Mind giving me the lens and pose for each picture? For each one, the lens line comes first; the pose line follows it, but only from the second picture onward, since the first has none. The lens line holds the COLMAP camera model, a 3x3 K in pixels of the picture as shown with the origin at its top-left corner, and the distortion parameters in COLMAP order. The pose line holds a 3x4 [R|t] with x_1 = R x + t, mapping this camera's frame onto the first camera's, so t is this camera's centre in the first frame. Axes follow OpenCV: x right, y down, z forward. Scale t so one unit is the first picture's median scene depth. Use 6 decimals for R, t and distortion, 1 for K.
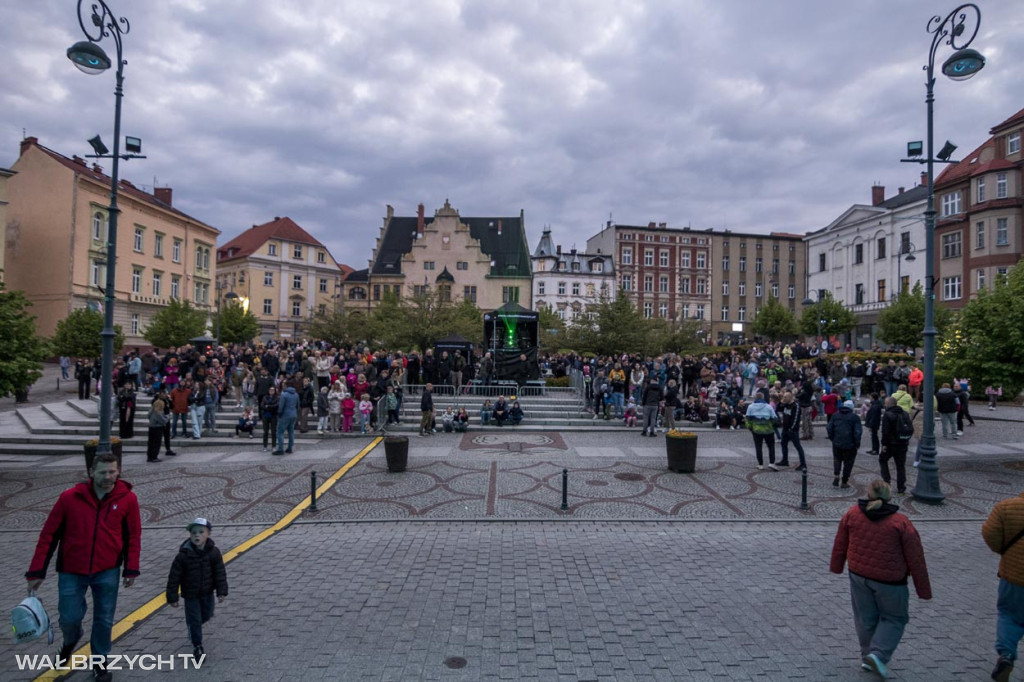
lens RADIAL K [[549.0, 0, 512.0], [0, 549.0, 341.0], [0, 0, 1]] dist [-0.013004, -0.000978]
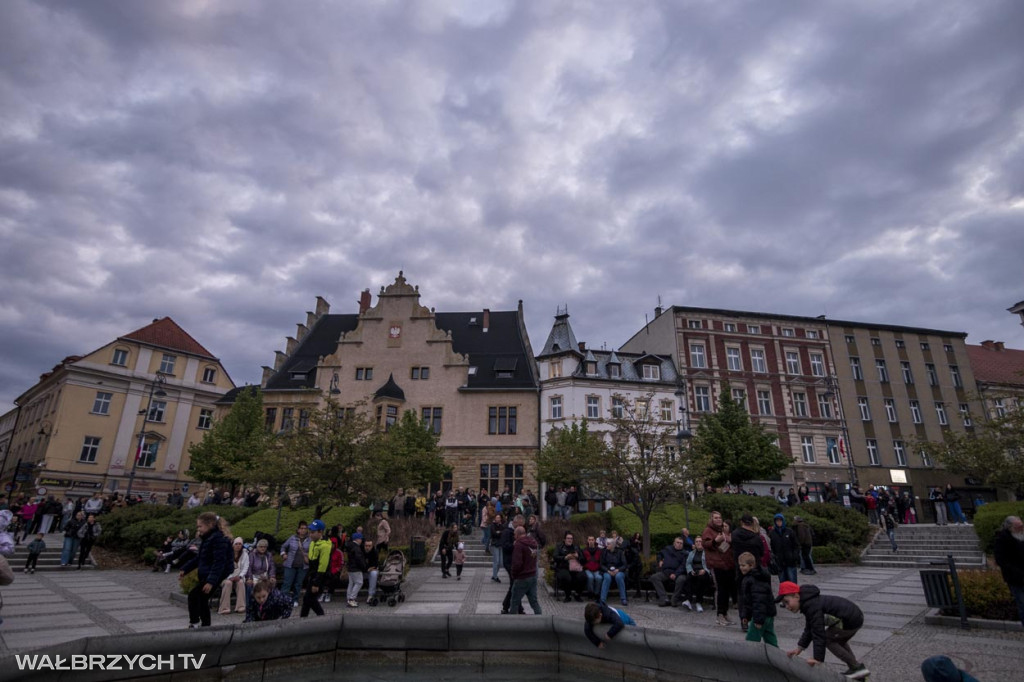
lens RADIAL K [[549.0, 0, 512.0], [0, 549.0, 341.0], [0, 0, 1]] dist [-0.013004, -0.000978]
pose [[0.999936, -0.011350, -0.000044, 0.008376], [0.010767, 0.949769, -0.312766, 0.014891], [0.003592, 0.312745, 0.949830, 0.429061]]
